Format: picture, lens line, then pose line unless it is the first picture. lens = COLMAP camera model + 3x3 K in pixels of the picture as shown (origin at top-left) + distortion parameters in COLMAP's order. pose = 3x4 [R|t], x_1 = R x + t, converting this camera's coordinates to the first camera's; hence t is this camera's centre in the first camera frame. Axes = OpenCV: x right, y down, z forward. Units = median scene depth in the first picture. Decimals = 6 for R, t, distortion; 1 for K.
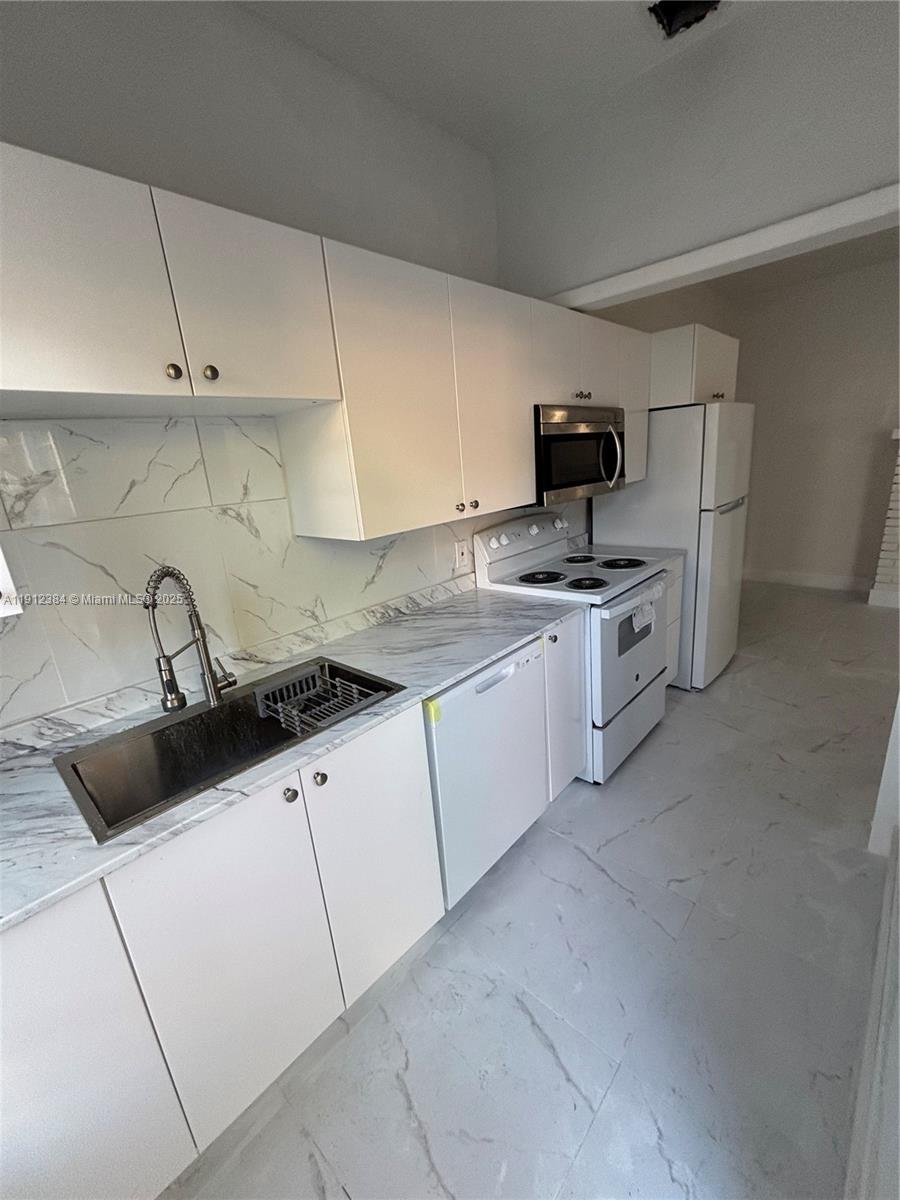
lens RADIAL K [[490.5, 0, 449.2], [0, 490.5, 601.4], [0, 0, 1]] dist [-0.003000, 0.000344]
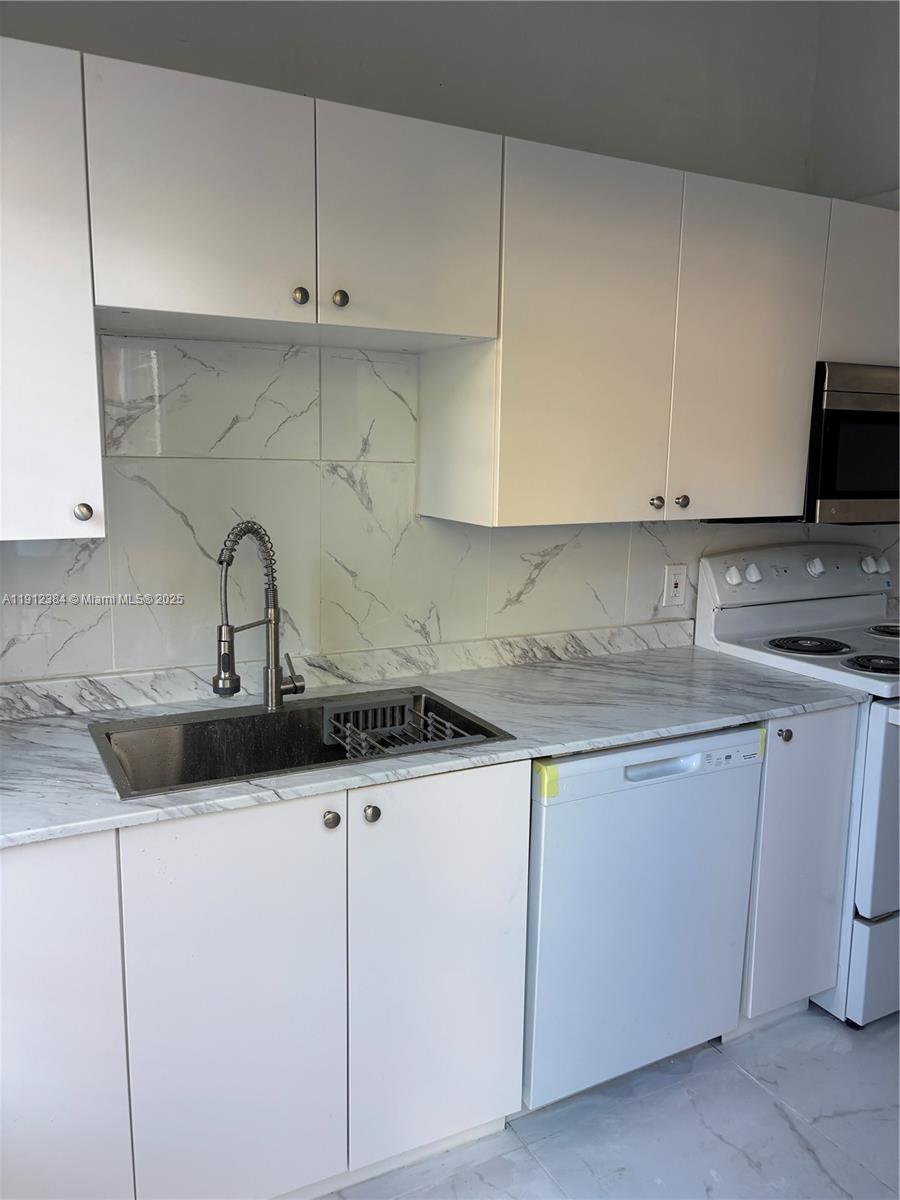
lens RADIAL K [[909.9, 0, 445.6], [0, 909.9, 608.8], [0, 0, 1]] dist [0.043595, -0.049108]
pose [[0.937077, 0.154689, -0.312982, 0.149043], [-0.183072, 0.981063, -0.063241, 0.071583], [0.297272, 0.116560, 0.947651, -0.217360]]
